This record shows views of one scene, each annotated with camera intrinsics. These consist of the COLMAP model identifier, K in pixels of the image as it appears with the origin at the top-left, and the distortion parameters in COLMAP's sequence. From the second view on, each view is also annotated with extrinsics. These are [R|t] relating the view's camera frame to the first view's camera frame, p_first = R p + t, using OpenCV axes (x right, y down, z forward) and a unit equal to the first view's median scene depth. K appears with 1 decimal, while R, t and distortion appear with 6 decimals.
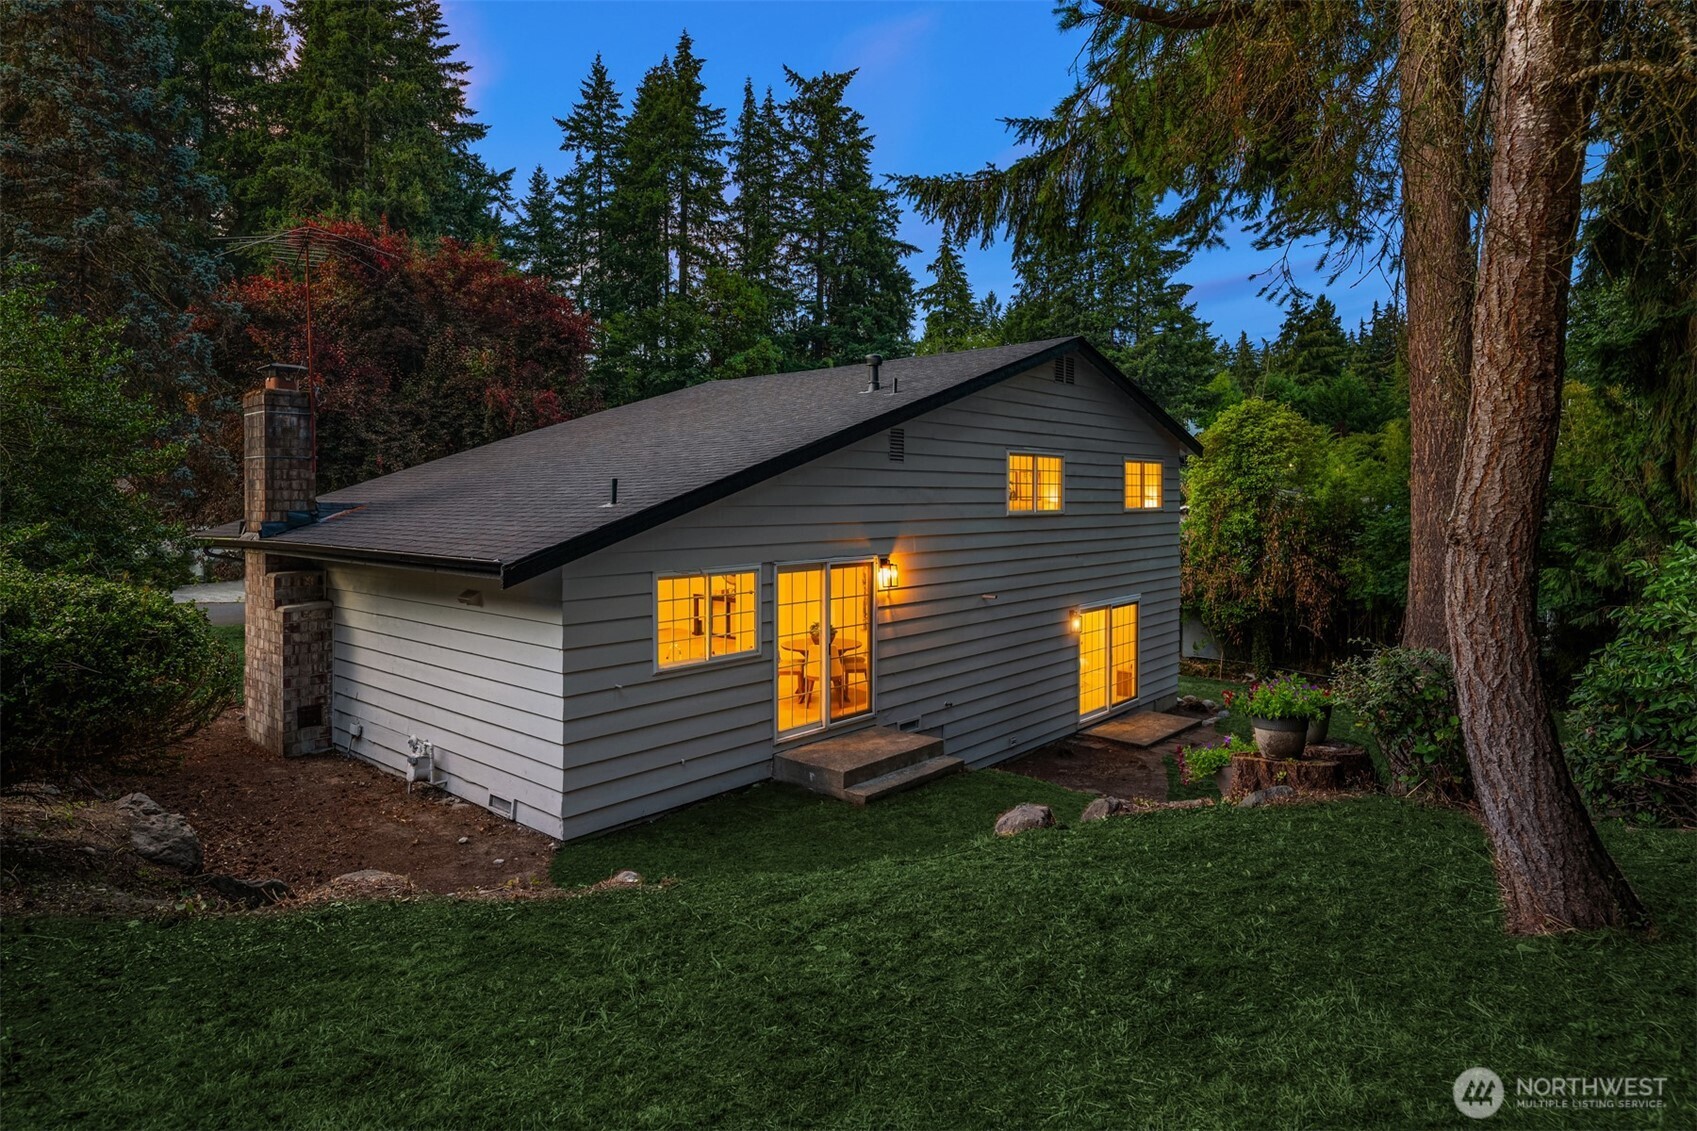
lens RADIAL K [[935.1, 0, 840.6], [0, 935.1, 513.2], [0, 0, 1]] dist [-0.003692, -0.003947]
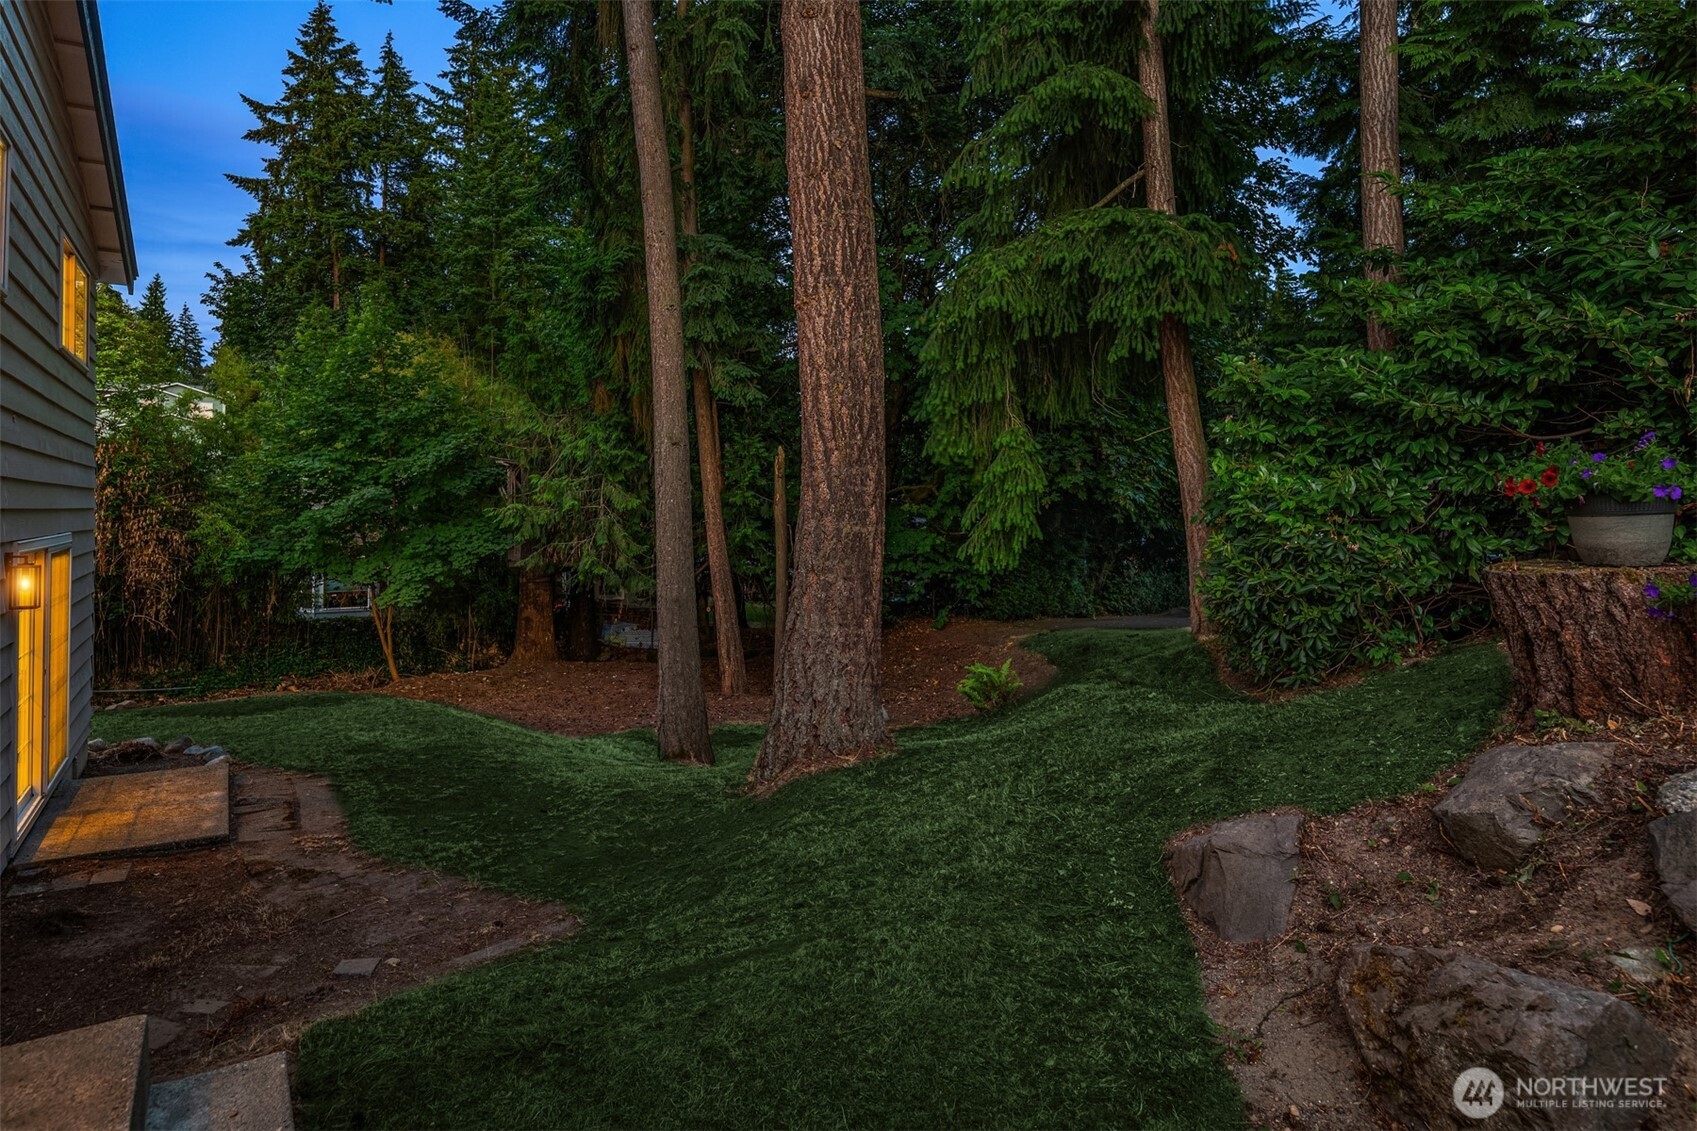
lens RADIAL K [[935.1, 0, 871.1], [0, 935.1, 495.2], [0, 0, 1]] dist [-0.003692, -0.003947]
pose [[0.238566, 0.019144, 0.970938, -0.034027], [0.012102, 0.999669, -0.022684, 0.076143], [-0.971051, 0.017162, 0.238256, 0.456729]]
